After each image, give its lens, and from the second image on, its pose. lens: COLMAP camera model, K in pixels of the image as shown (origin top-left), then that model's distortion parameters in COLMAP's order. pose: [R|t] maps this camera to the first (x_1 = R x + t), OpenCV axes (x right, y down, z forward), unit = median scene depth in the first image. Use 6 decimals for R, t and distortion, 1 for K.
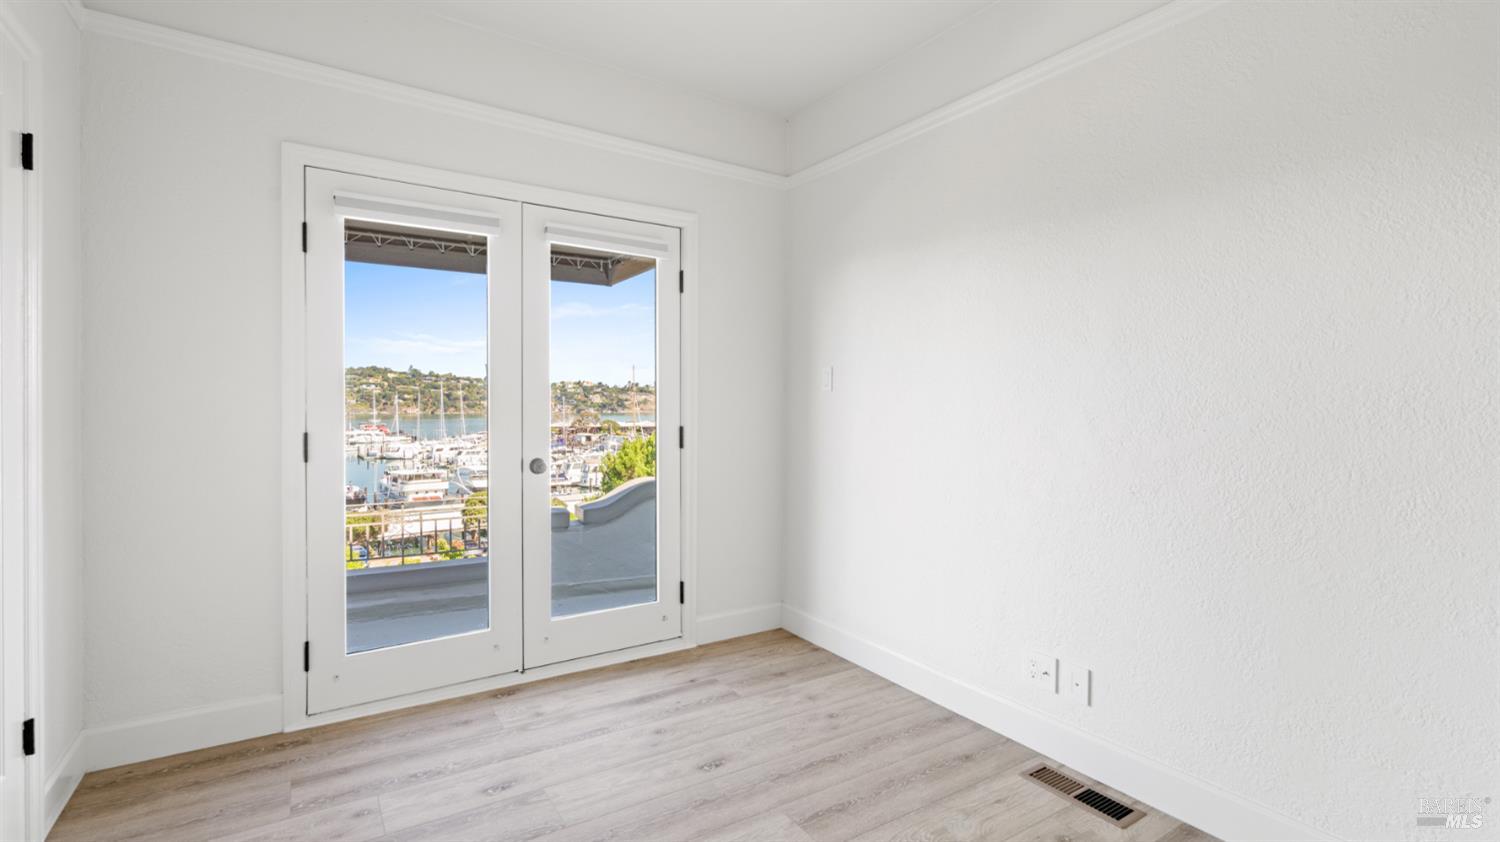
lens RADIAL K [[681.6, 0, 755.7], [0, 681.6, 420.2], [0, 0, 1]] dist [-0.003204, 0.000261]
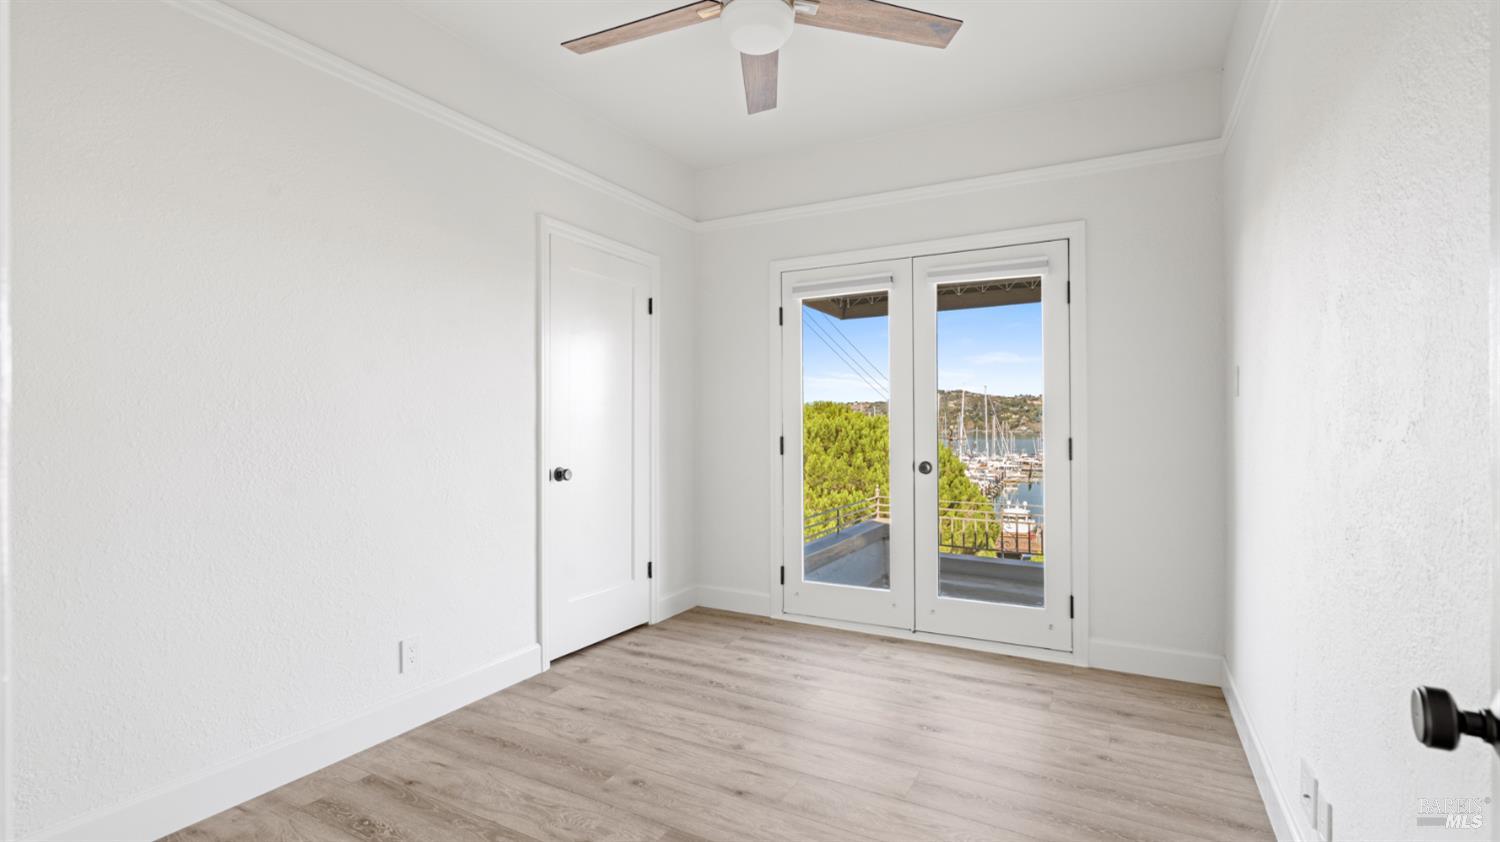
lens RADIAL K [[681.6, 0, 755.7], [0, 681.6, 420.2], [0, 0, 1]] dist [-0.003204, 0.000261]
pose [[0.468993, -0.015079, -0.883073, 0.622566], [-0.017984, 0.999484, -0.026618, 0.021947], [0.883019, 0.028365, 0.468480, 0.150777]]
